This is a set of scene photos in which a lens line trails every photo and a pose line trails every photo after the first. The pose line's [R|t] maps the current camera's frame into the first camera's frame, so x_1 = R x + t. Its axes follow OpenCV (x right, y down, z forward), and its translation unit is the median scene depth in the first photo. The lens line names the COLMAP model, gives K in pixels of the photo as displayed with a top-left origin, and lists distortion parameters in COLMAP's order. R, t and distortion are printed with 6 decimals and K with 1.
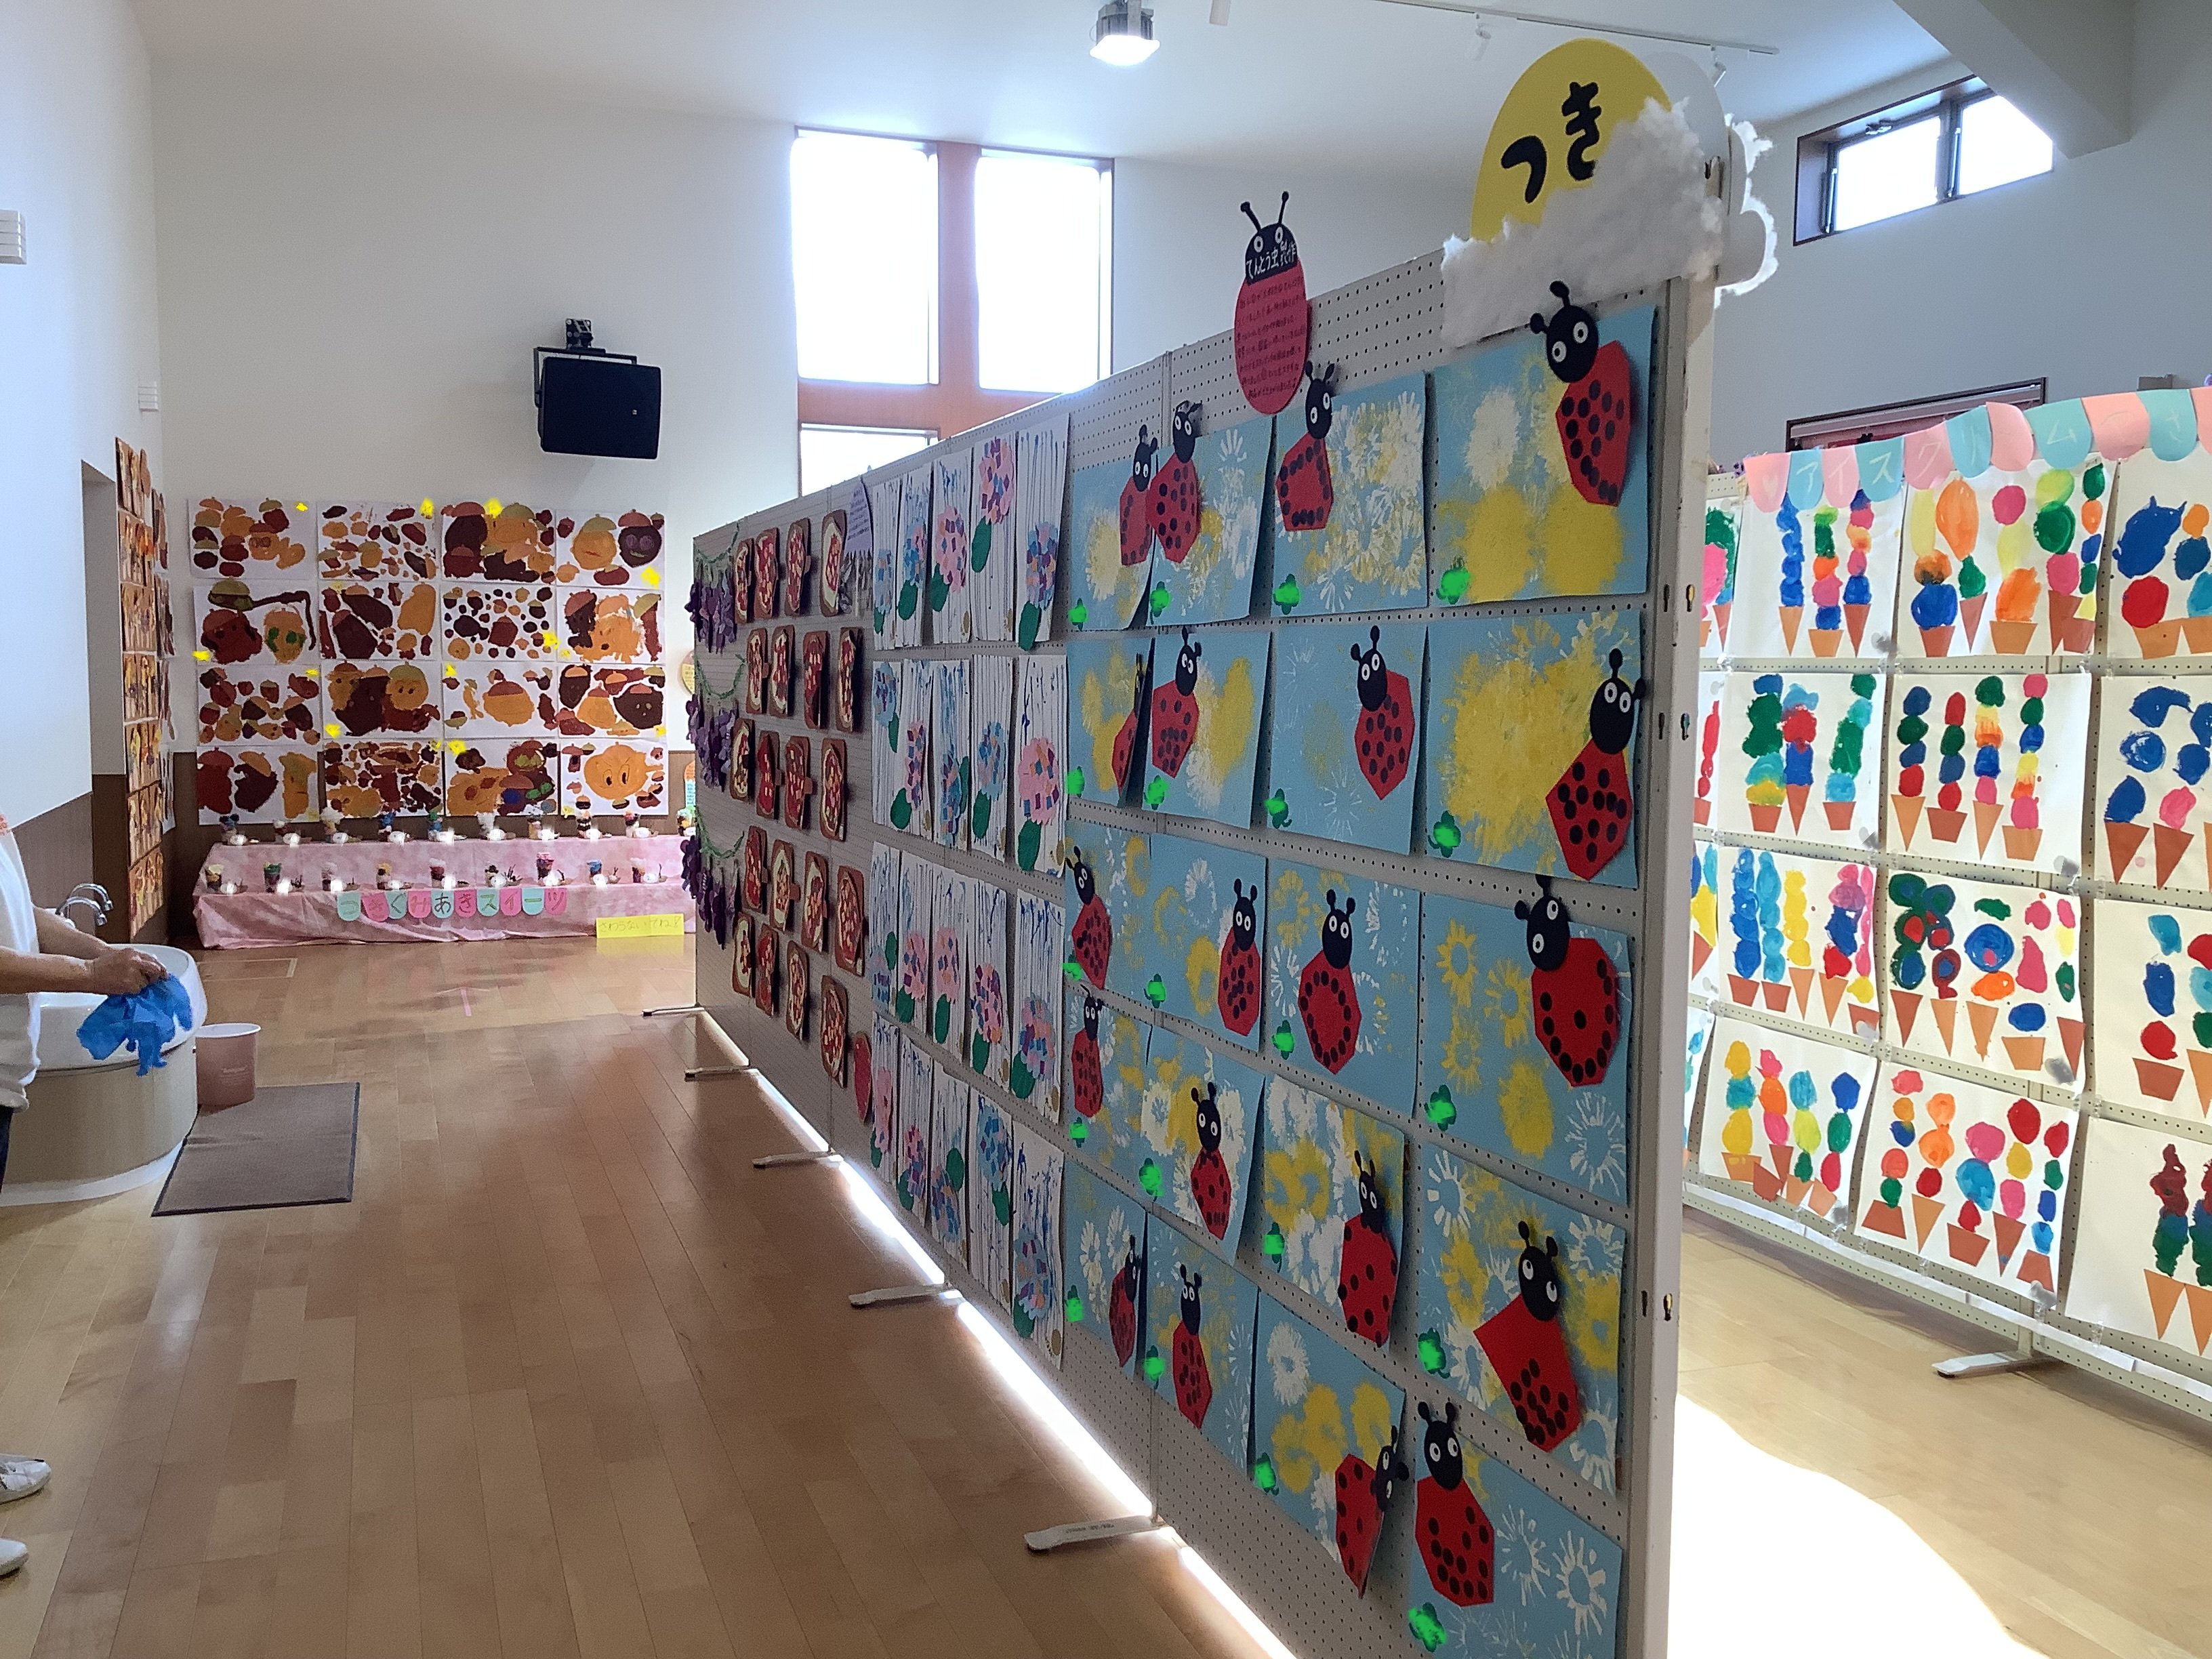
lens RADIAL K [[2031.7, 0, 1036.6], [0, 2031.7, 818.6], [0, 0, 1]] dist [0.075664, -0.161235]
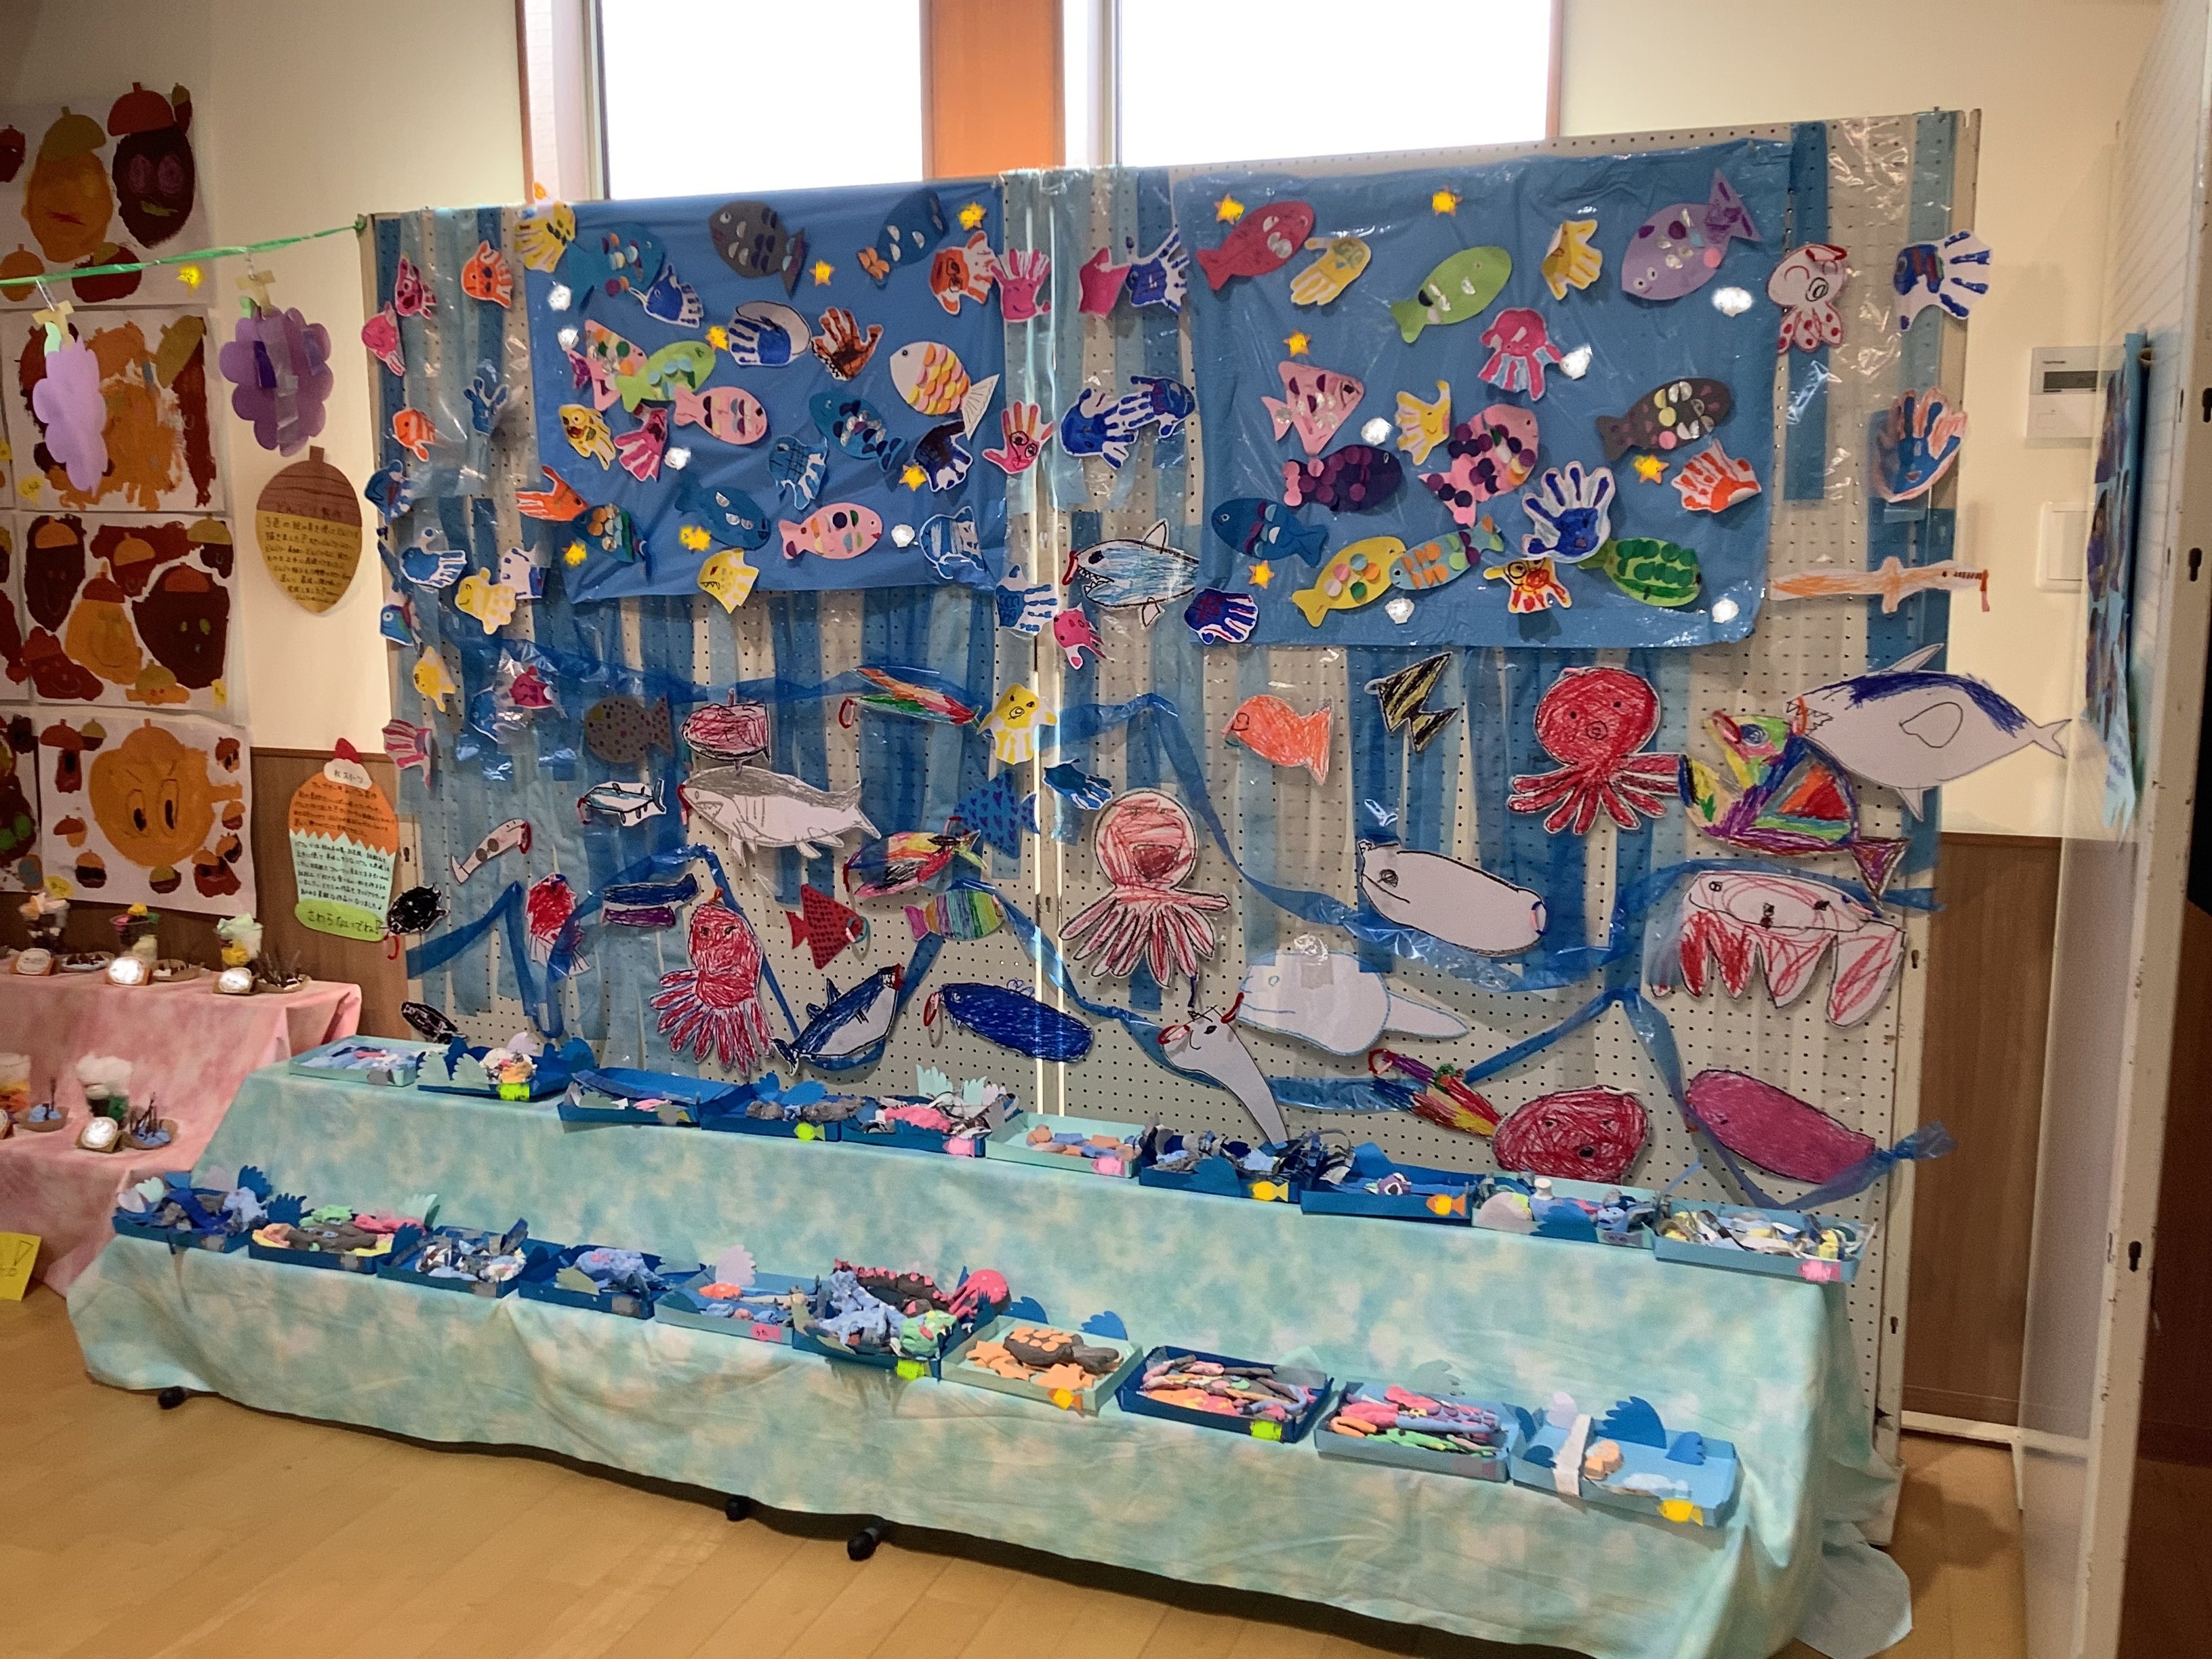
lens RADIAL K [[2031.7, 0, 1106.3], [0, 2031.7, 831.3], [0, 0, 1]] dist [0.075664, -0.161235]
pose [[0.774845, 0.093819, -0.625150, 0.401213], [-0.033766, 0.993656, 0.107271, -0.146995], [0.631248, -0.062010, 0.773098, 1.874848]]
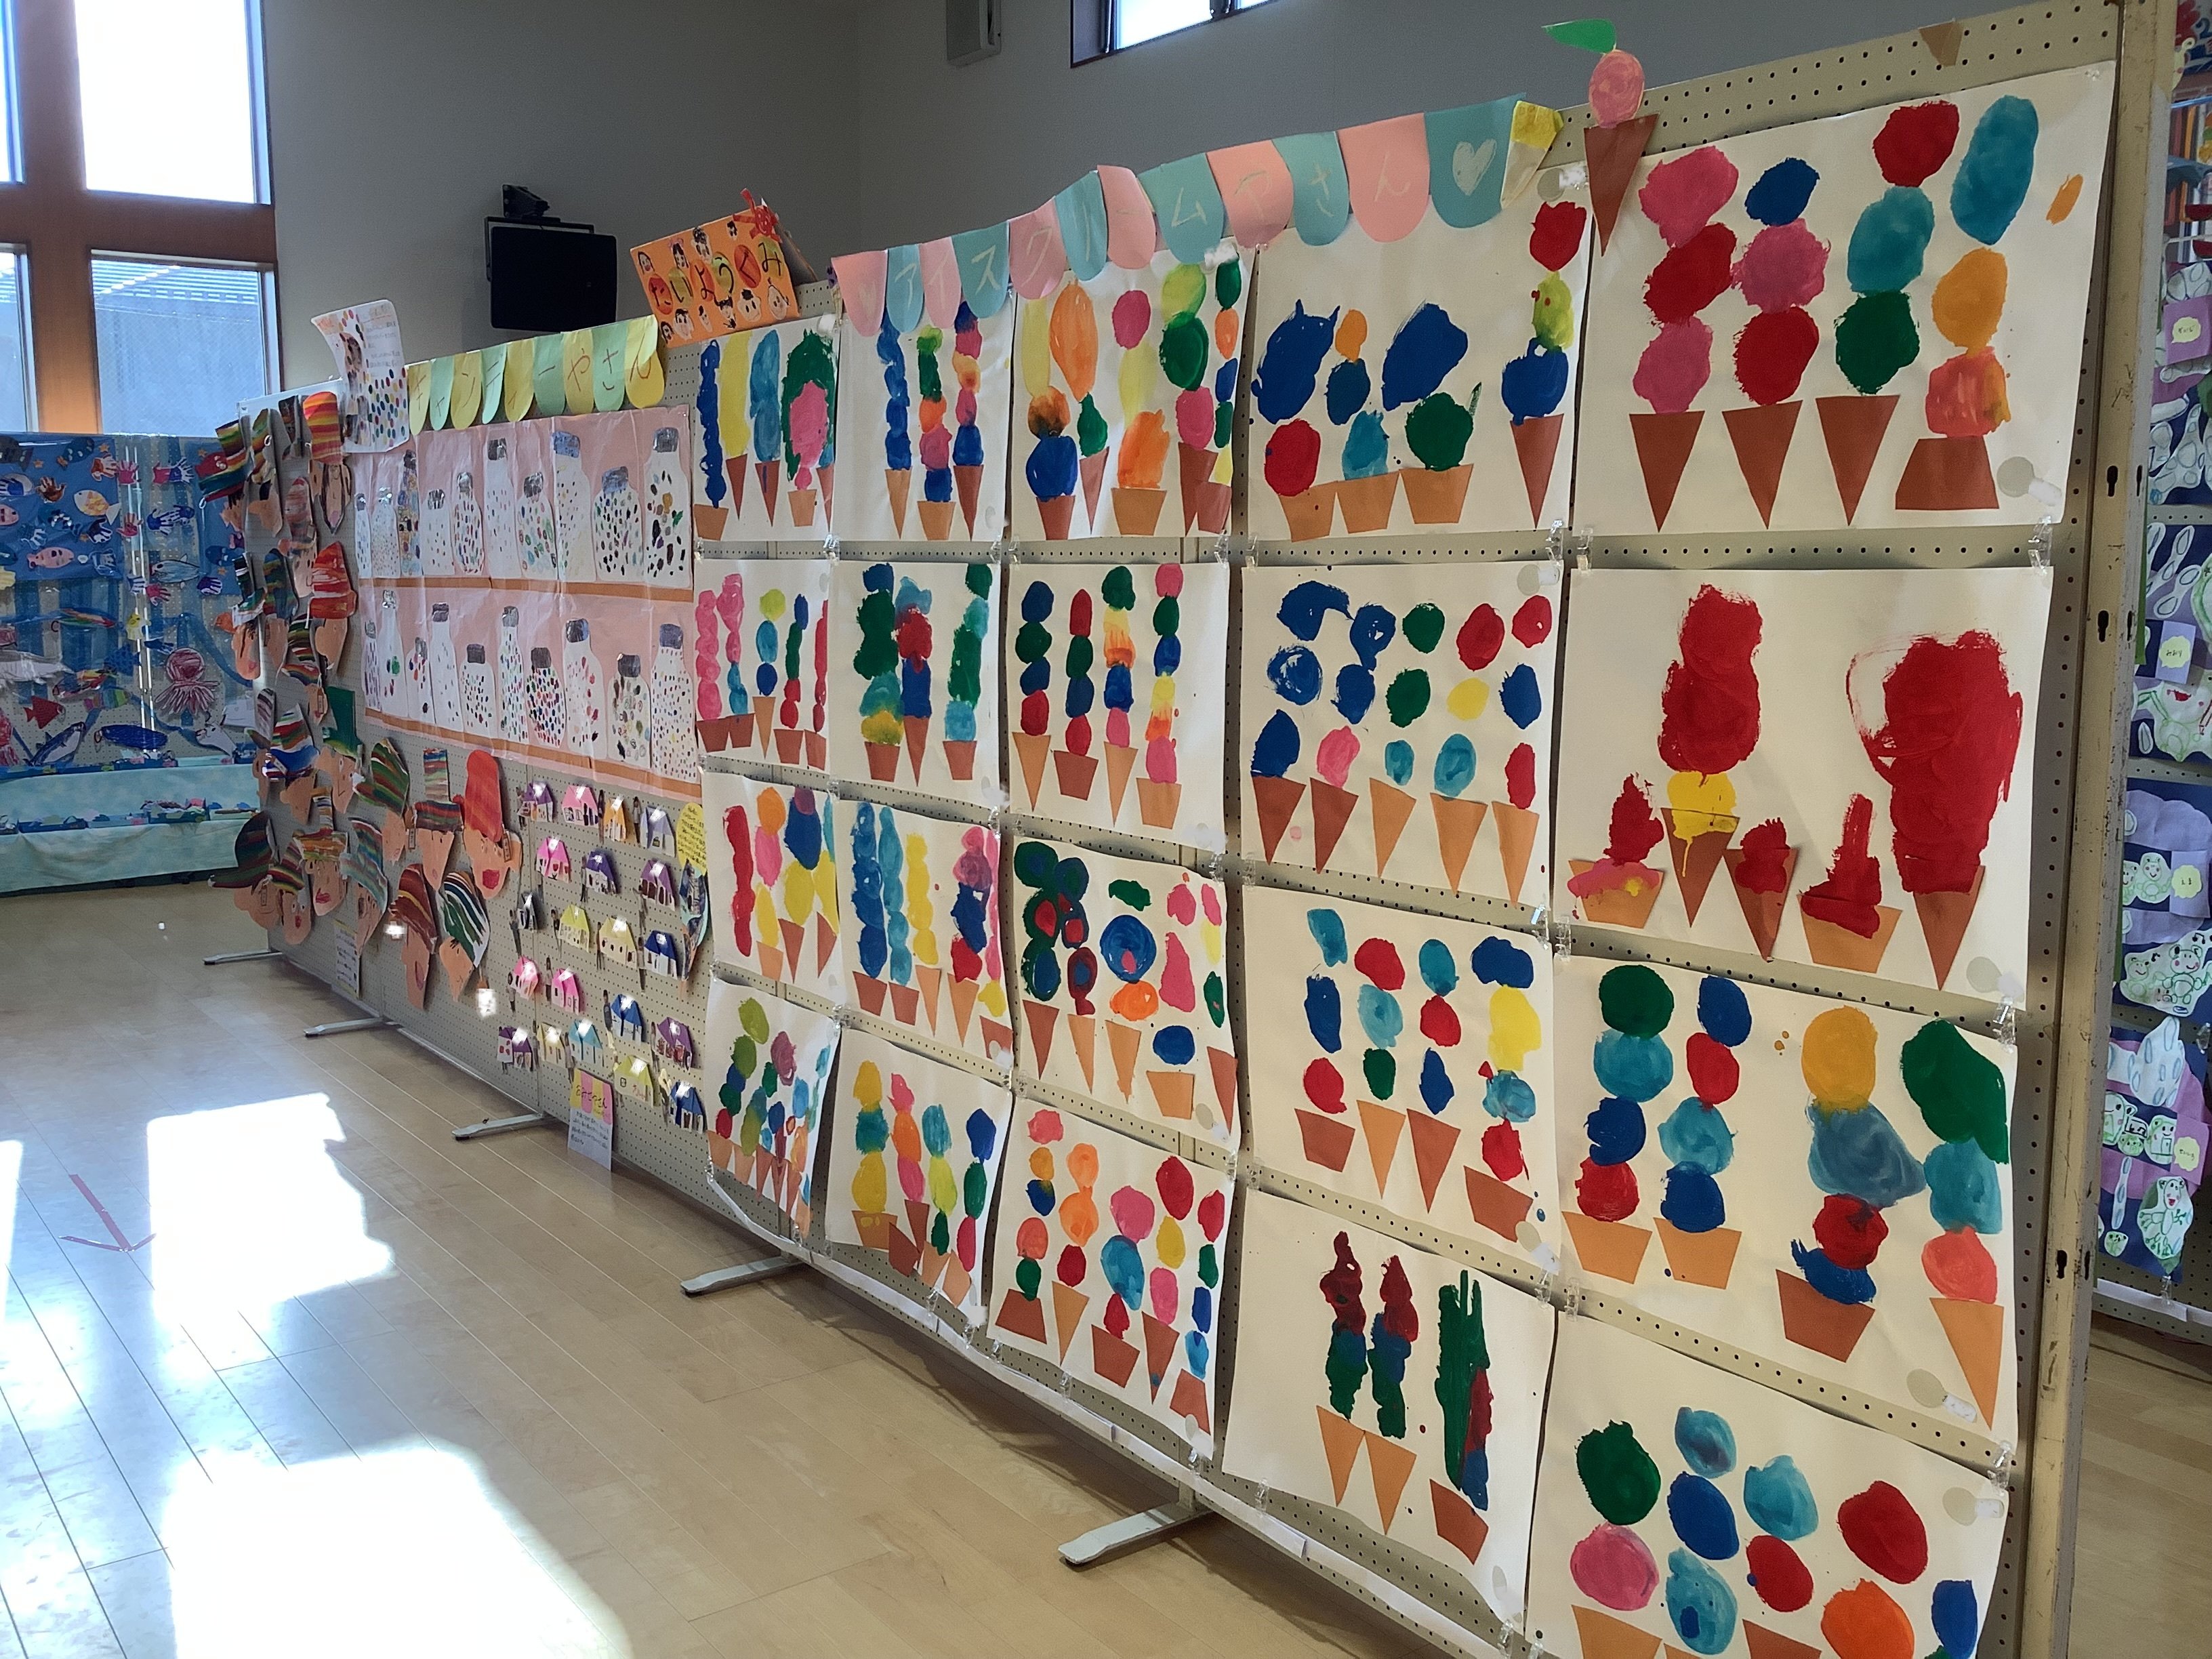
lens RADIAL K [[2031.7, 0, 1086.1], [0, 2031.7, 827.8], [0, 0, 1]] dist [0.075664, -0.161235]
pose [[0.955410, -0.049533, 0.291099, 0.237239], [0.030806, 0.997171, 0.068568, -0.027049], [-0.293672, -0.056543, 0.954233, 0.316468]]
